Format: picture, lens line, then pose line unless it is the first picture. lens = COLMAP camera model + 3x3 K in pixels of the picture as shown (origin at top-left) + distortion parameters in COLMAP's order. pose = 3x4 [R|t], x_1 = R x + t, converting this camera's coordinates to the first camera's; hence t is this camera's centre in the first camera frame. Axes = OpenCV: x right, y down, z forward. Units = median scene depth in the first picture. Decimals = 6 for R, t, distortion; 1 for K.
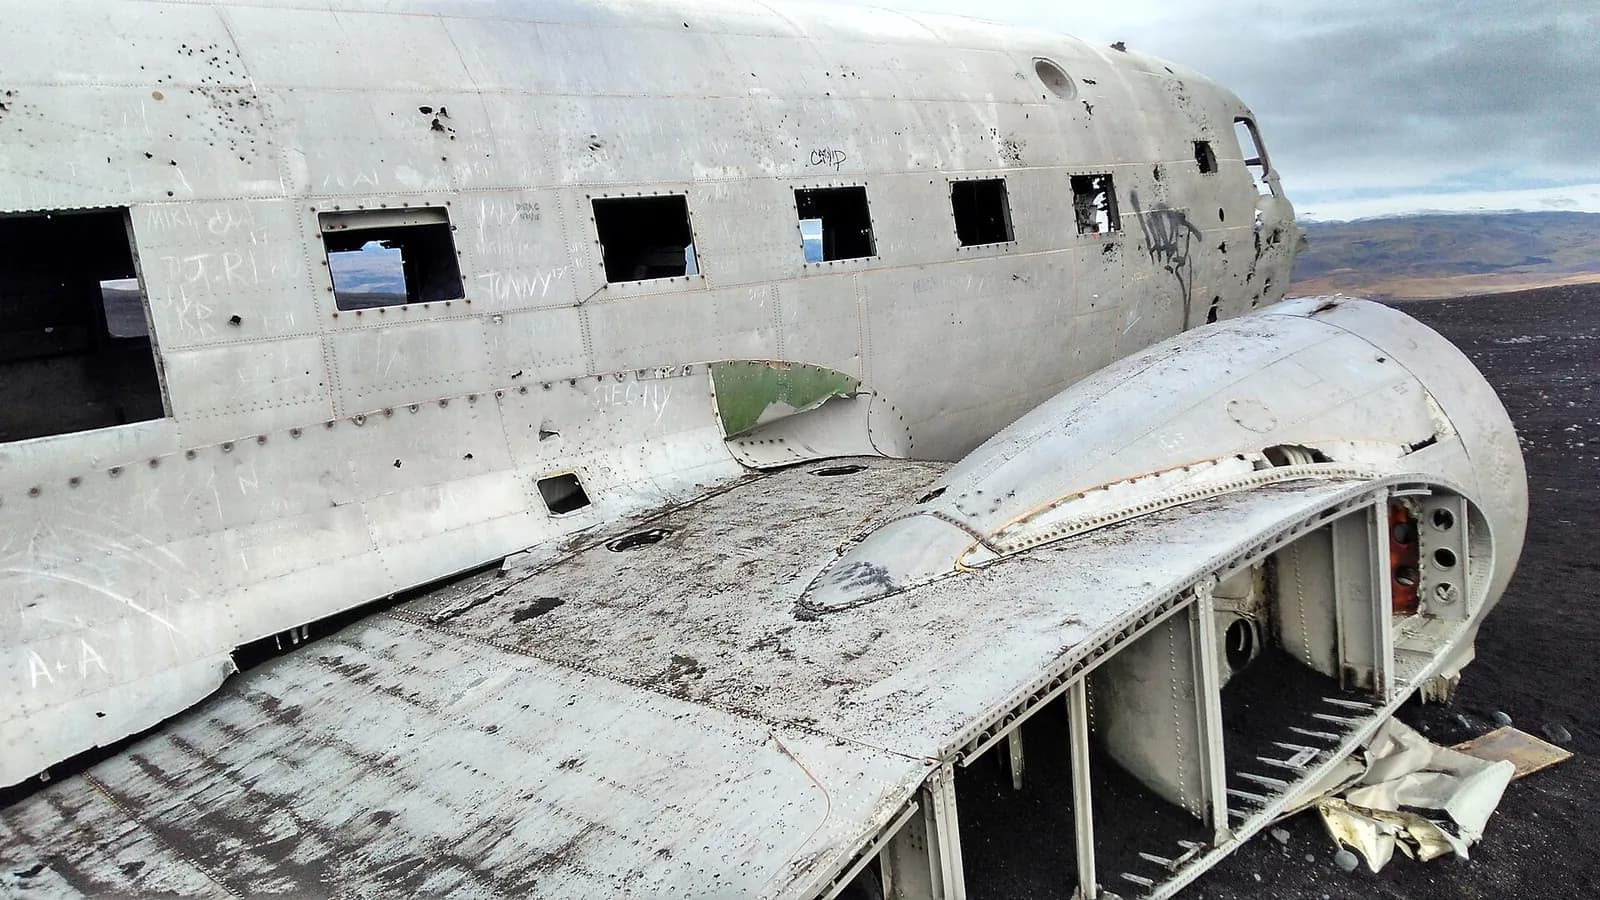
lens RADIAL K [[1261.8, 0, 807.8], [0, 1261.8, 456.5], [0, 0, 1]] dist [0.116450, -0.217857]
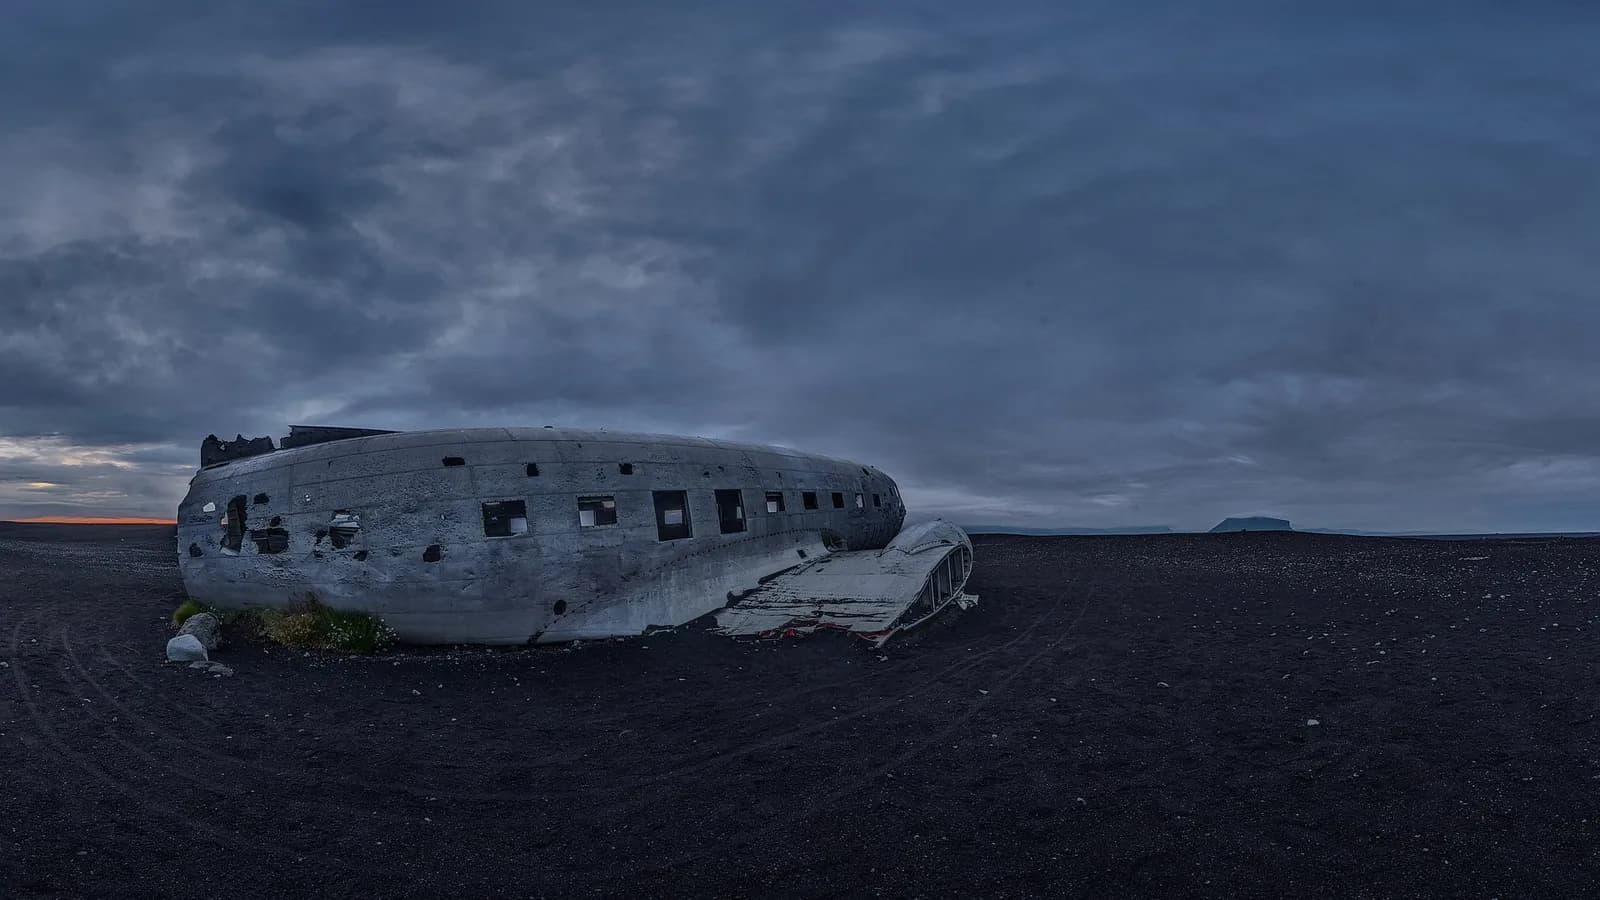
lens RADIAL K [[1261.8, 0, 807.8], [0, 1261.8, 456.5], [0, 0, 1]] dist [0.116450, -0.217857]
pose [[0.870354, 0.077491, 0.486291, -2.452120], [0.042910, 0.971849, -0.231666, 0.756107], [-0.490554, 0.222498, 0.842527, -2.989639]]
